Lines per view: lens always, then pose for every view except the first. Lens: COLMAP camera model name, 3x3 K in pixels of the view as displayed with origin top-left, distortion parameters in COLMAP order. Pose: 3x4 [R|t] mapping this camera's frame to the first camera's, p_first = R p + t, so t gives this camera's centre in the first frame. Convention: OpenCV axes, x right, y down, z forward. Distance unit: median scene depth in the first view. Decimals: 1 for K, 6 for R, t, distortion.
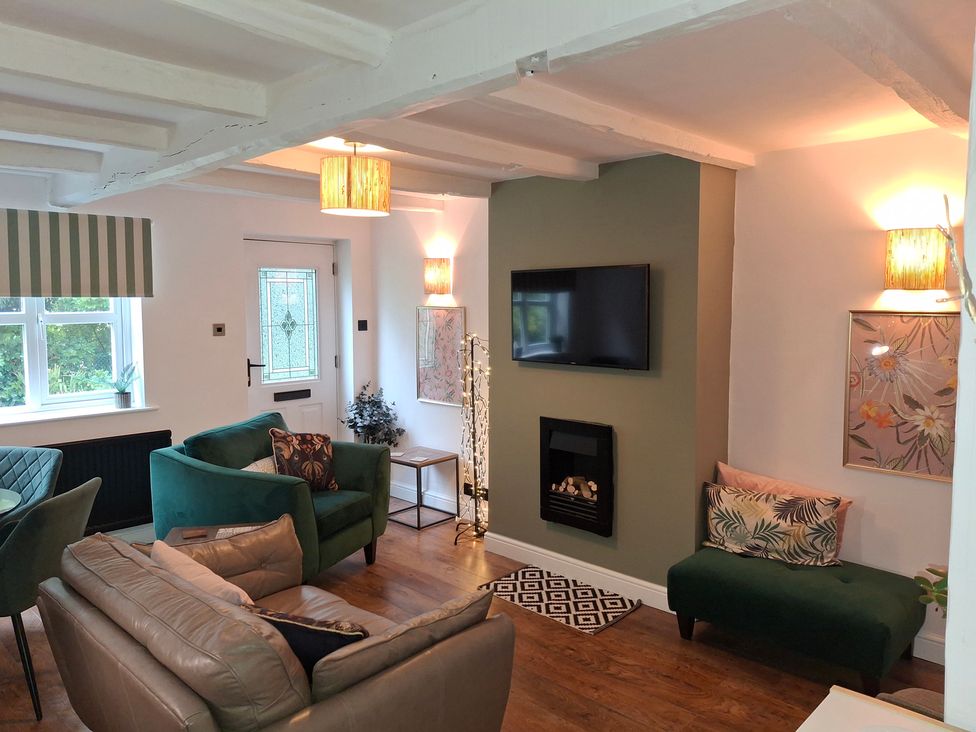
lens RADIAL K [[716.5, 0, 481.3], [0, 716.5, 353.1], [0, 0, 1]] dist [0.099274, -0.173573]
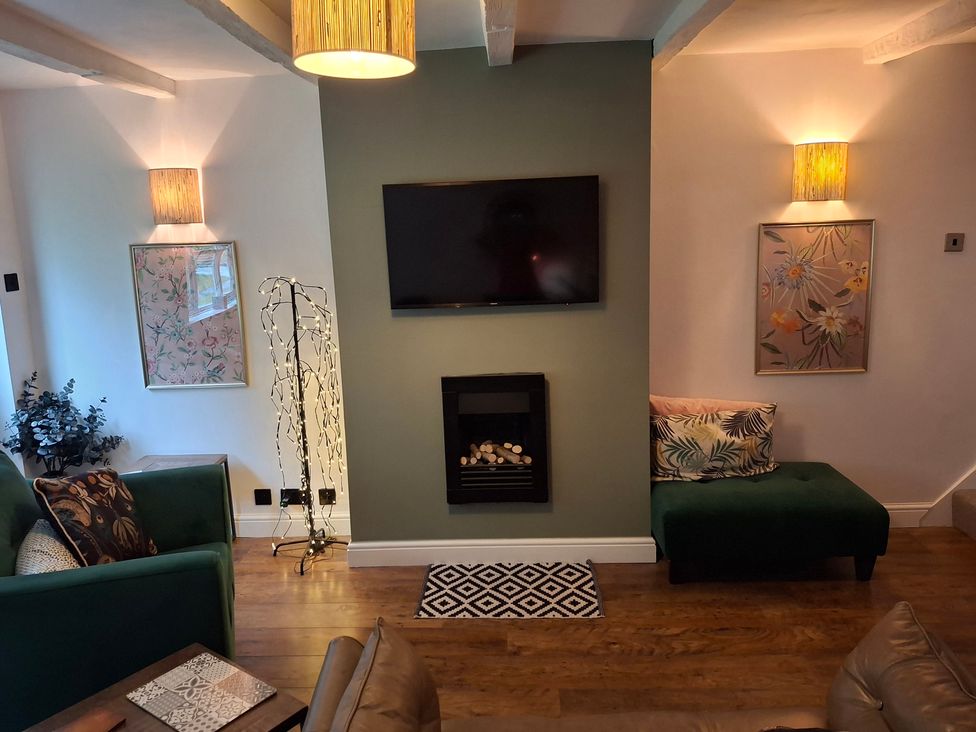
lens RADIAL K [[716.5, 0, 481.3], [0, 716.5, 353.1], [0, 0, 1]] dist [0.099274, -0.173573]
pose [[0.745723, -0.137960, 0.651816, -0.432440], [0.084328, 0.990003, 0.113061, -0.023728], [-0.660898, -0.029346, 0.749902, 0.436903]]
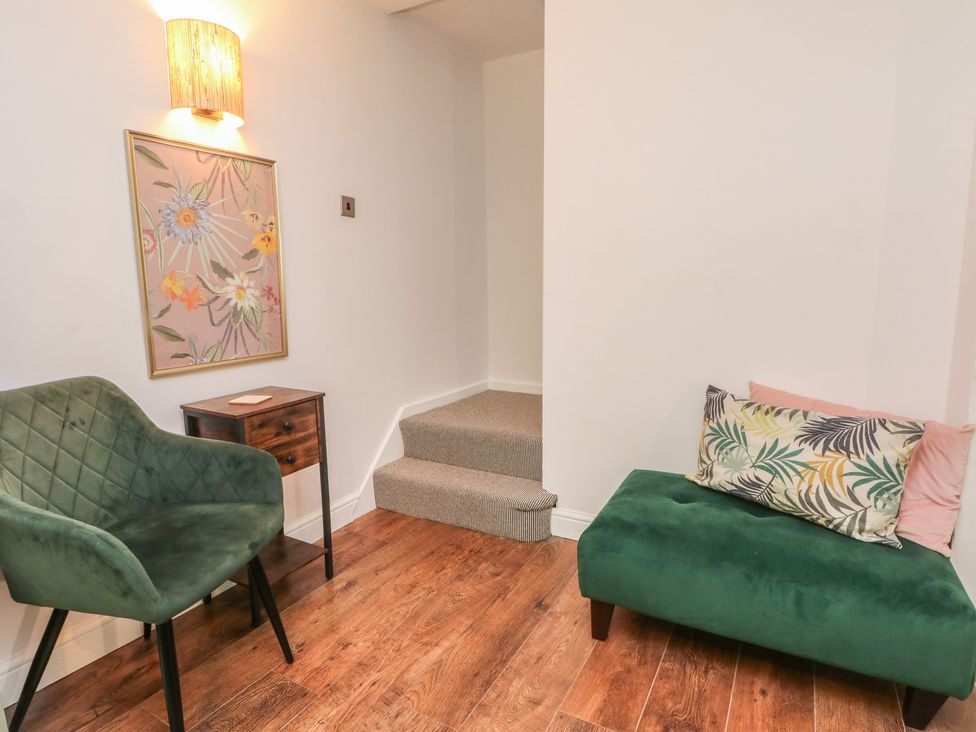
lens RADIAL K [[546.1, 0, 485.5], [0, 546.1, 363.7], [0, 0, 1]] dist [0.004263, -0.016410]
pose [[-0.253653, -0.141876, 0.956834, -0.048506], [0.079708, 0.982755, 0.166849, 0.078336], [-0.964006, 0.118589, -0.237970, 0.750613]]
